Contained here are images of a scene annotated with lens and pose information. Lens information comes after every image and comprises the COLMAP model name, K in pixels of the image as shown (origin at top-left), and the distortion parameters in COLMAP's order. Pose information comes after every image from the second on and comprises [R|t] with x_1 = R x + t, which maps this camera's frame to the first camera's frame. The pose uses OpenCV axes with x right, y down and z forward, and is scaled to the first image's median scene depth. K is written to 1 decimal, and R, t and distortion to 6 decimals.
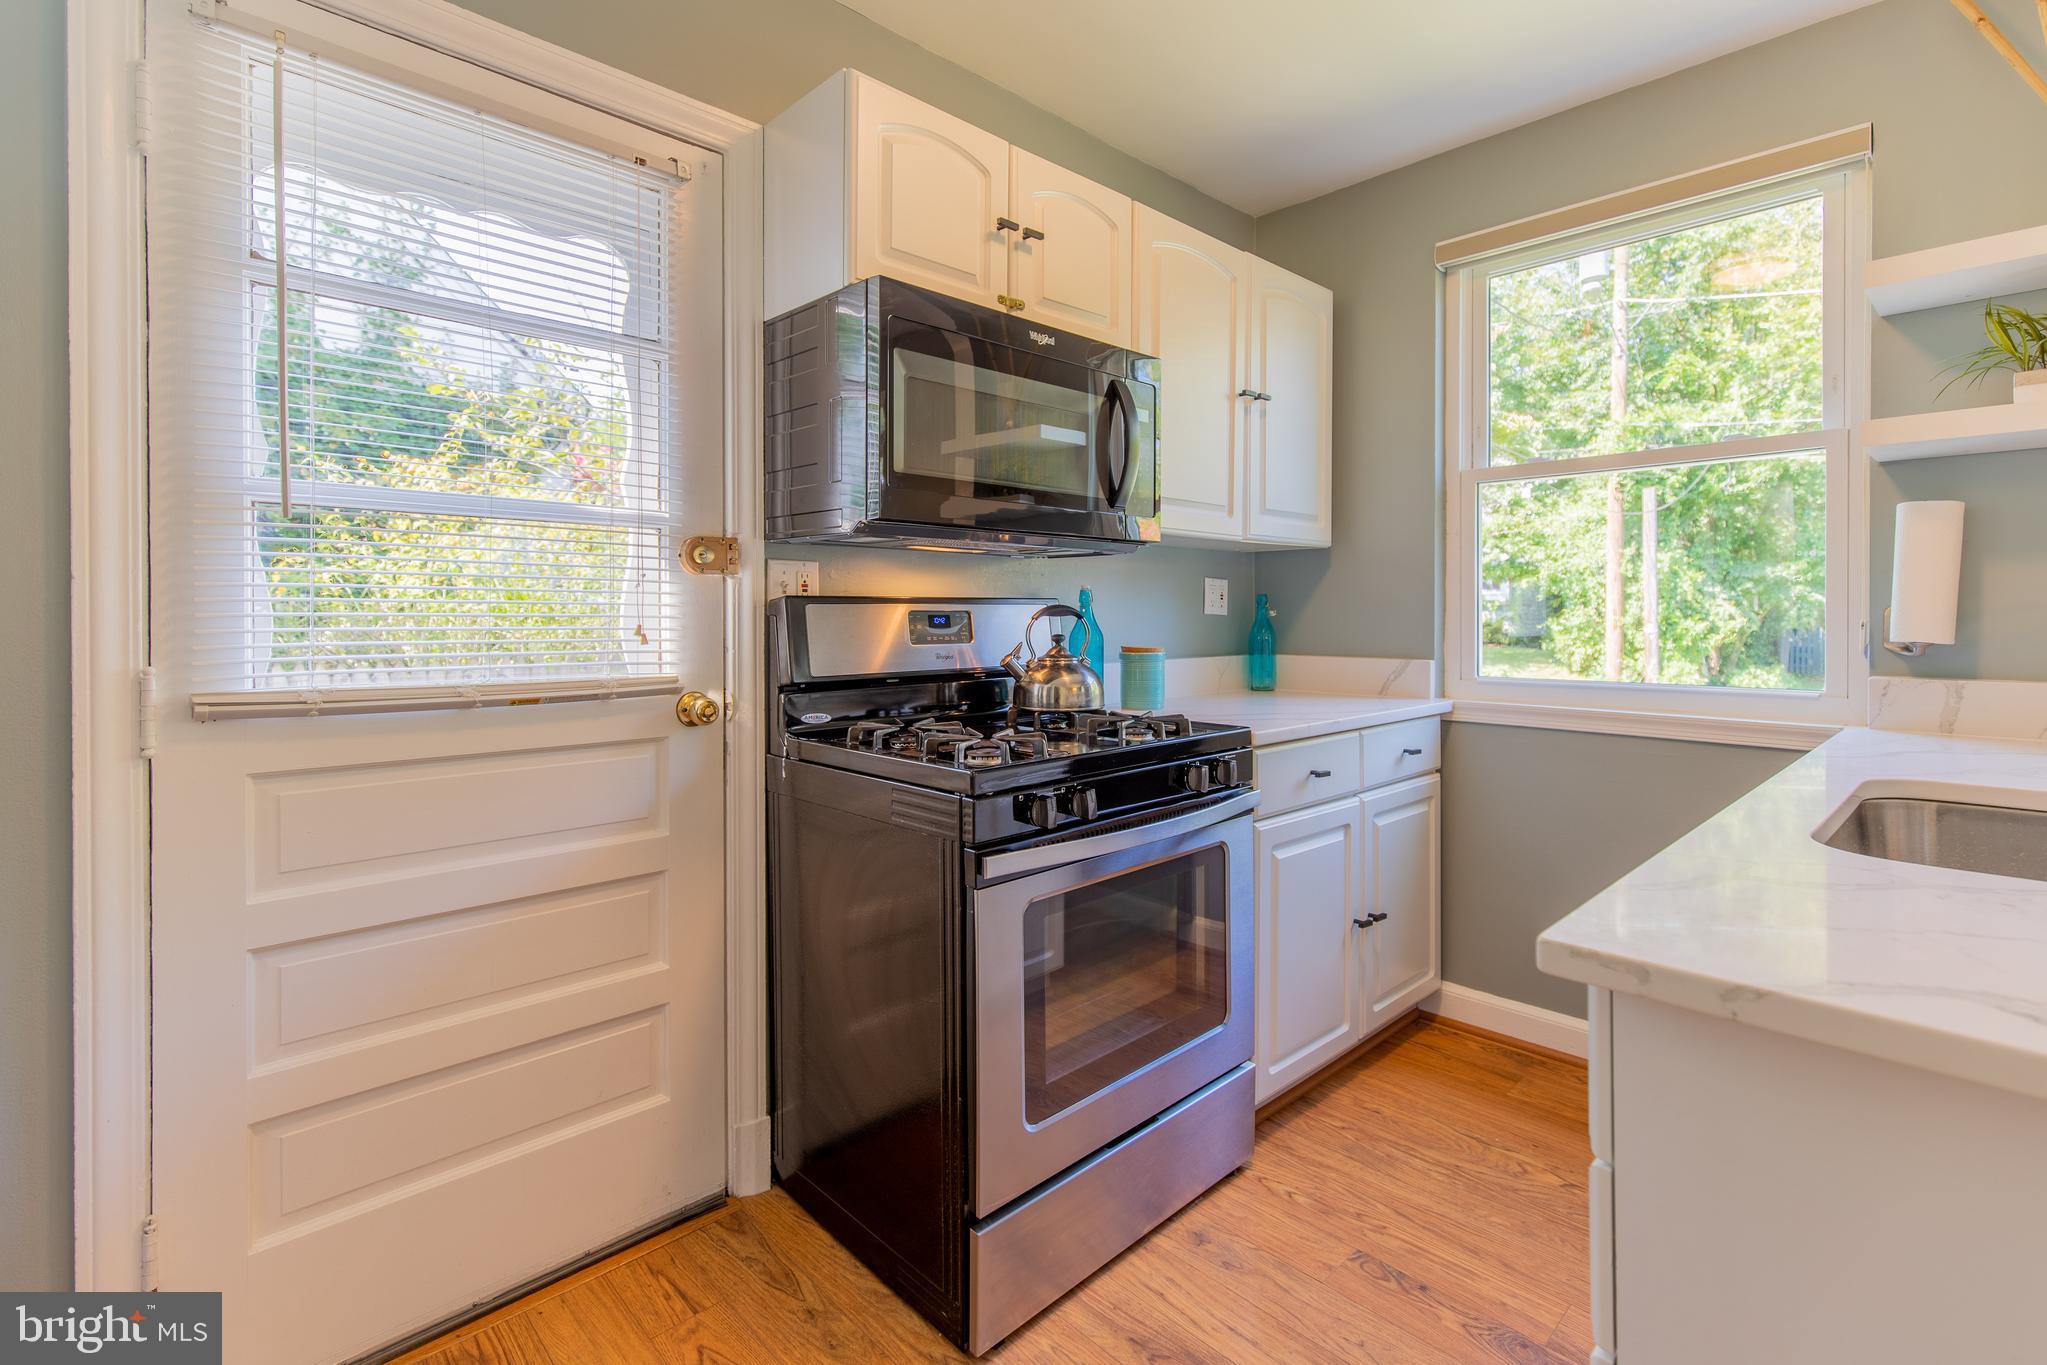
lens RADIAL K [[953.2, 0, 1038.4], [0, 953.2, 622.1], [0, 0, 1]] dist [0.014976, -0.004935]
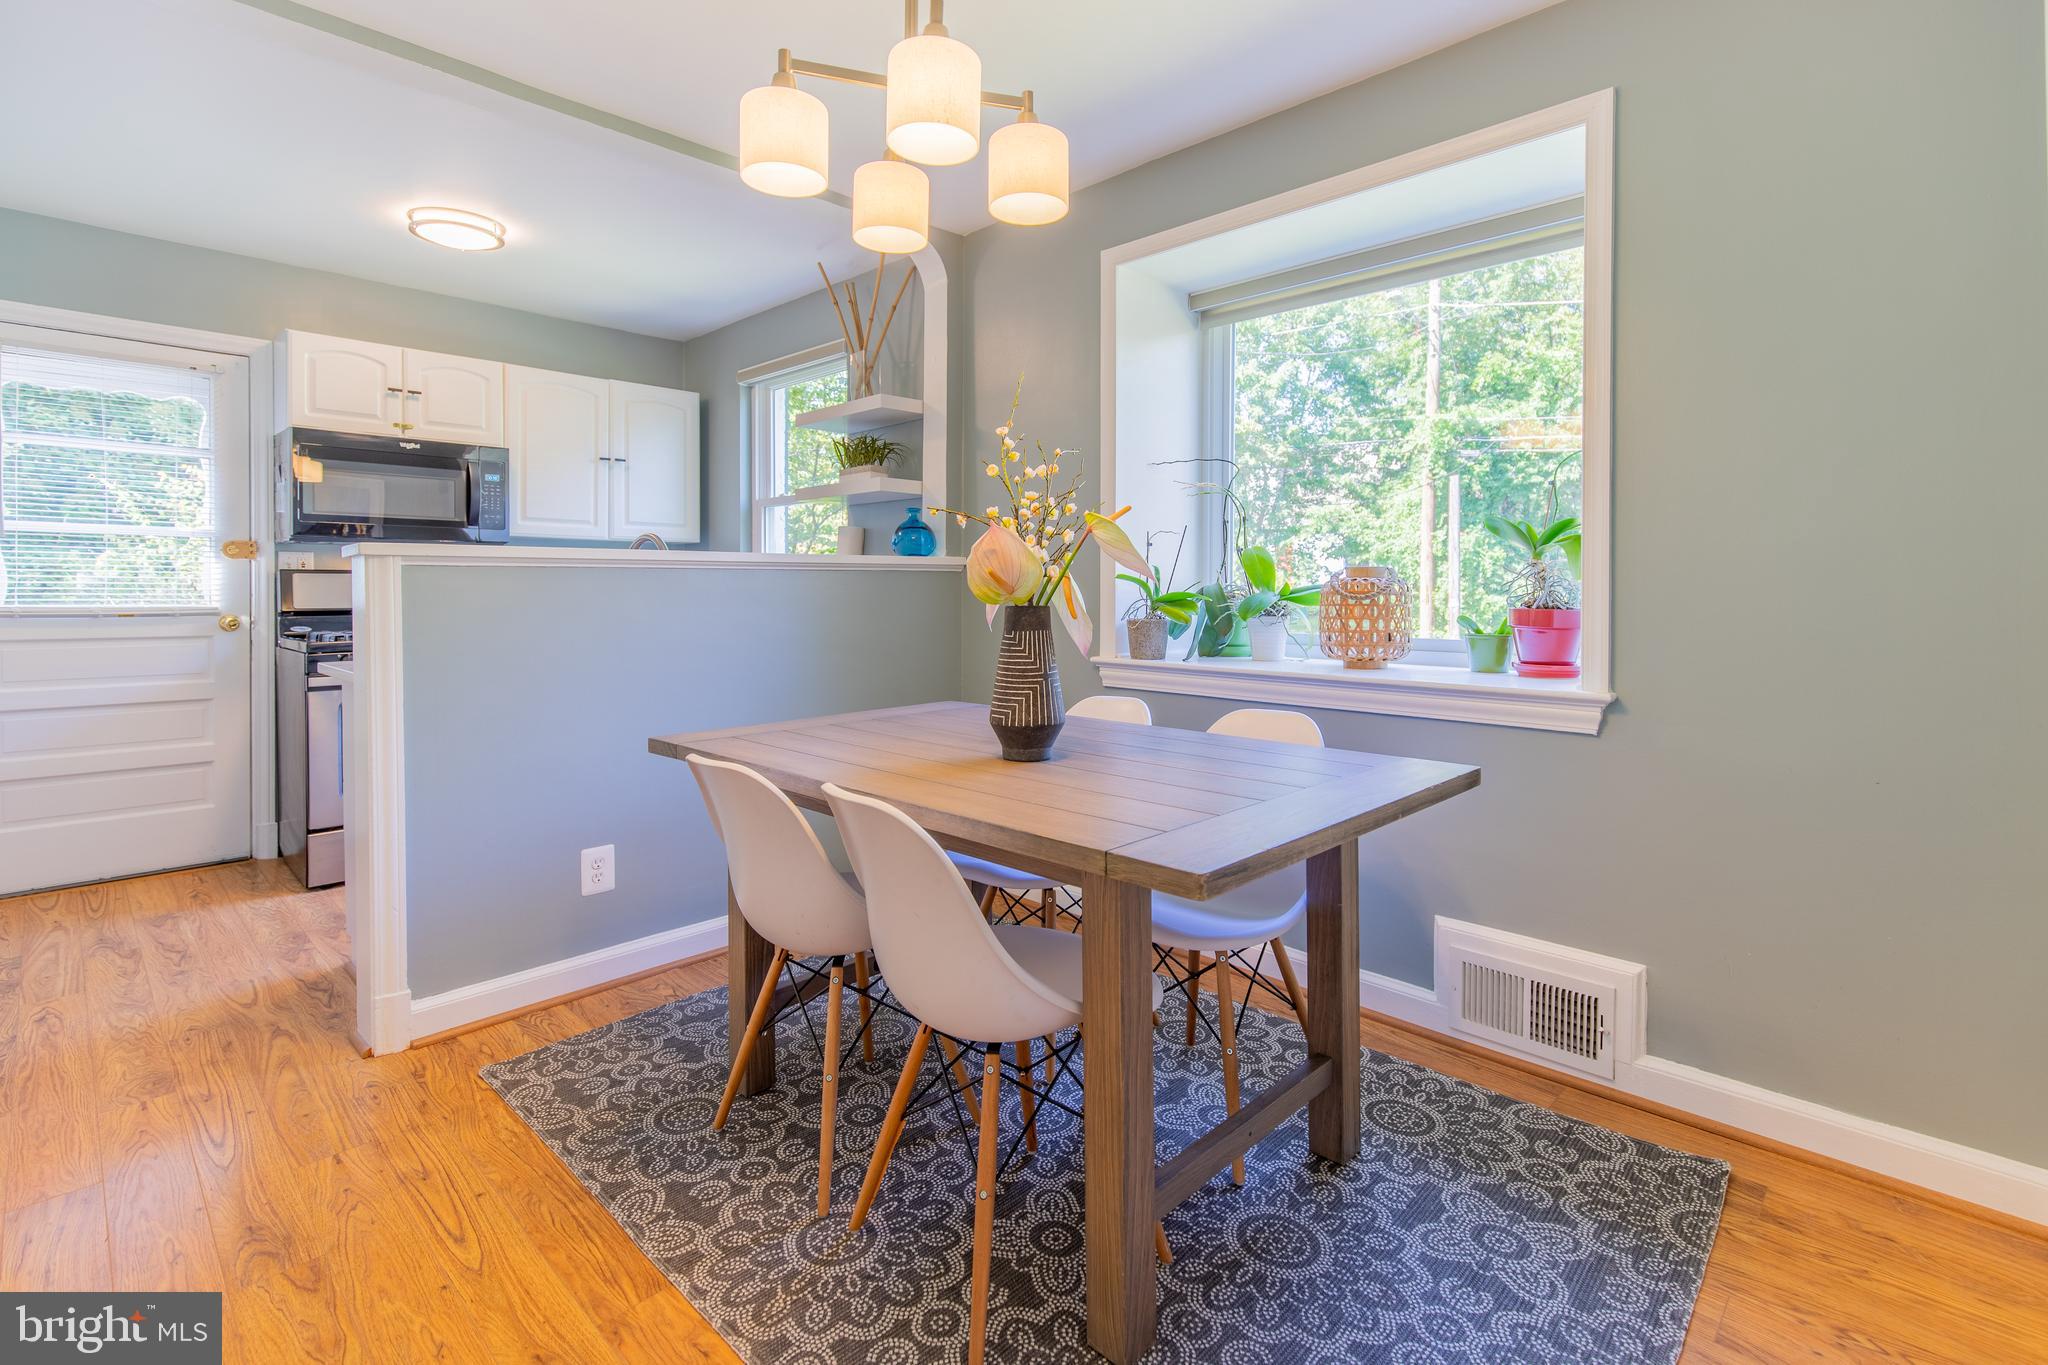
lens RADIAL K [[953.7, 0, 1031.6], [0, 953.7, 600.3], [0, 0, 1]] dist [0.014976, -0.004935]
pose [[0.999631, 0.000767, 0.027142, 0.982934], [-0.000799, 0.999999, 0.001166, 0.027044], [-0.027141, -0.001188, 0.999631, -0.849154]]
